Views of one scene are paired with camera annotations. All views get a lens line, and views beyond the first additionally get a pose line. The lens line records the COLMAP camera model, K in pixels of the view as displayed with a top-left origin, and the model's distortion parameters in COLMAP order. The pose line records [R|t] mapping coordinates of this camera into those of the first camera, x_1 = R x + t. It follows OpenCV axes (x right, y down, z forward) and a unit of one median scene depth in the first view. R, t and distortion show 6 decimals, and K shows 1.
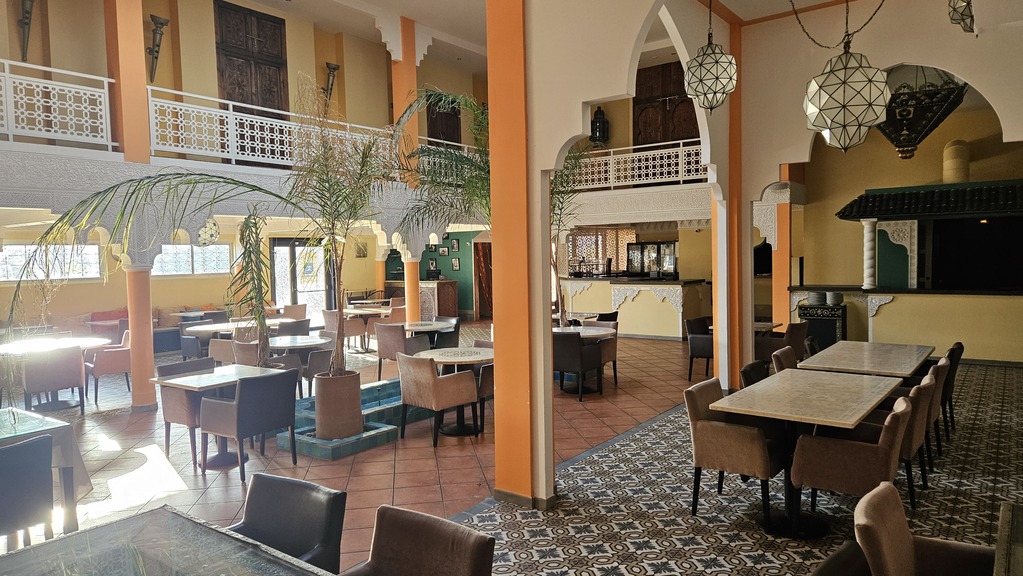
lens RADIAL K [[668.8, 0, 511.5], [0, 668.8, 288.0], [0, 0, 1]] dist [0.003027, 0.000457]
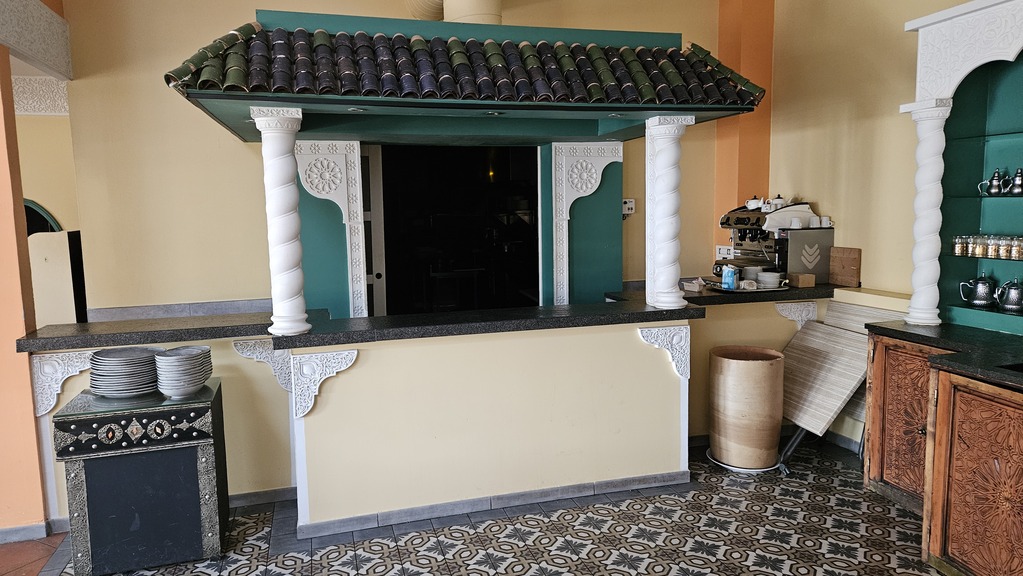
lens RADIAL K [[668.8, 0, 511.5], [0, 668.8, 288.0], [0, 0, 1]] dist [0.003027, 0.000457]
pose [[0.596334, -0.084913, 0.798233, 0.332826], [0.047060, 0.996377, 0.070833, -0.036445], [-0.801356, -0.004675, 0.598170, 0.701172]]
